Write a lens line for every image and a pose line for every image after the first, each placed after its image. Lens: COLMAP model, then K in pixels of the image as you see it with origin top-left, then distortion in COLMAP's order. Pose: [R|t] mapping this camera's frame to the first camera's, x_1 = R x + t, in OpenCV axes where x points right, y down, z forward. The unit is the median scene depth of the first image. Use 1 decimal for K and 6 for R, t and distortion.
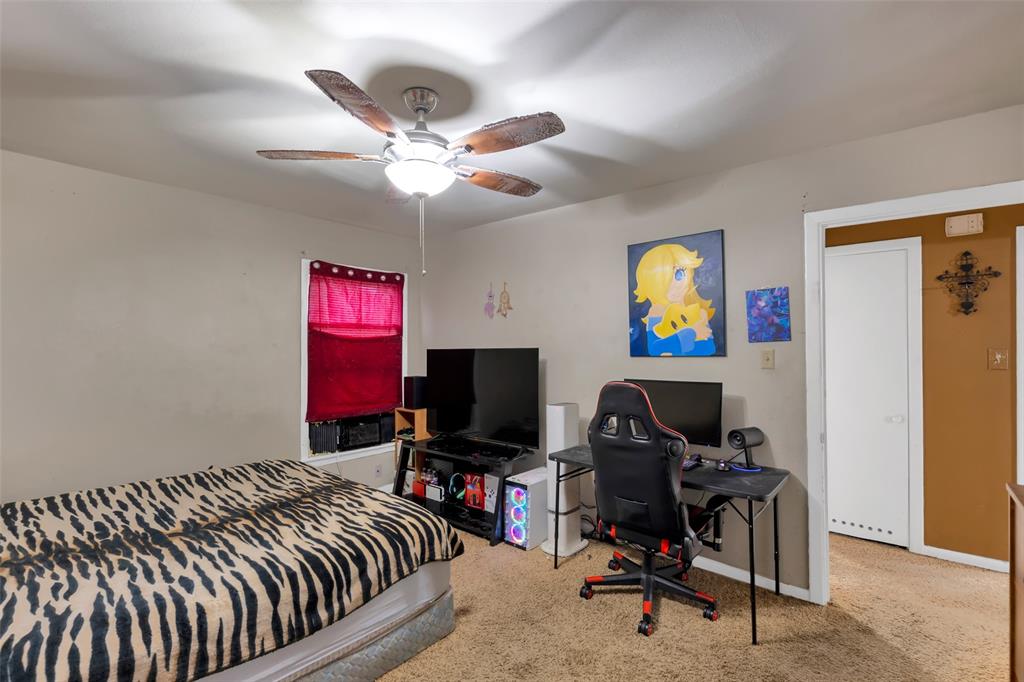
lens RADIAL K [[470.6, 0, 513.9], [0, 470.6, 343.0], [0, 0, 1]] dist [0.012503, -0.001498]
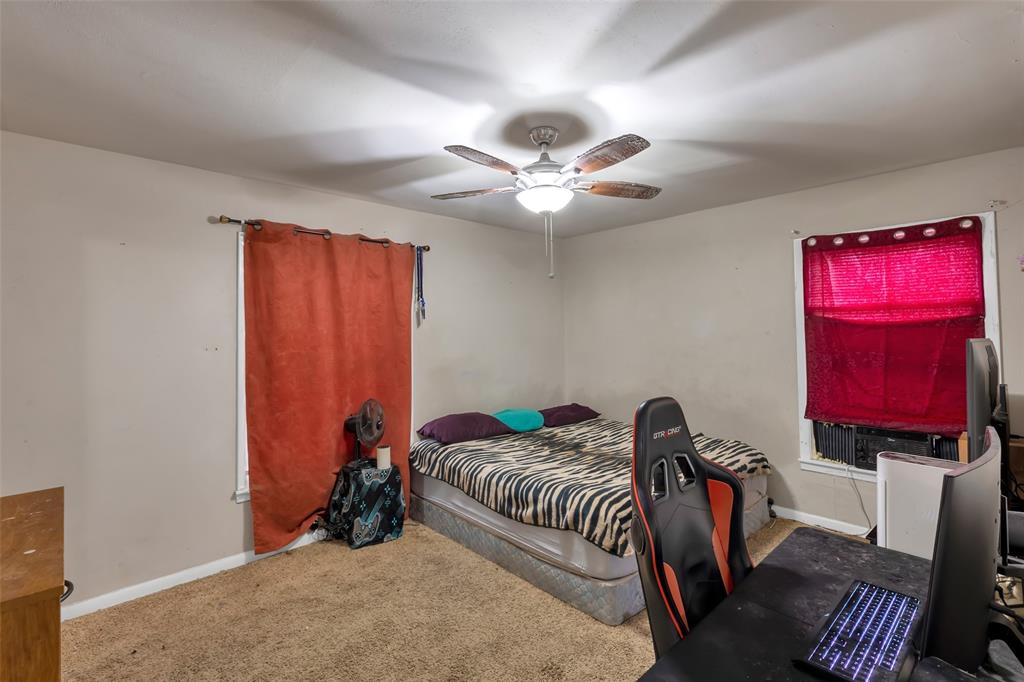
lens RADIAL K [[470.6, 0, 514.4], [0, 470.6, 334.1], [0, 0, 1]] dist [0.012503, -0.001498]
pose [[-0.114120, 0.002967, -0.993463, 0.869219], [0.013746, 0.999905, 0.001407, -0.003581], [0.993372, -0.013496, -0.114150, 0.919439]]
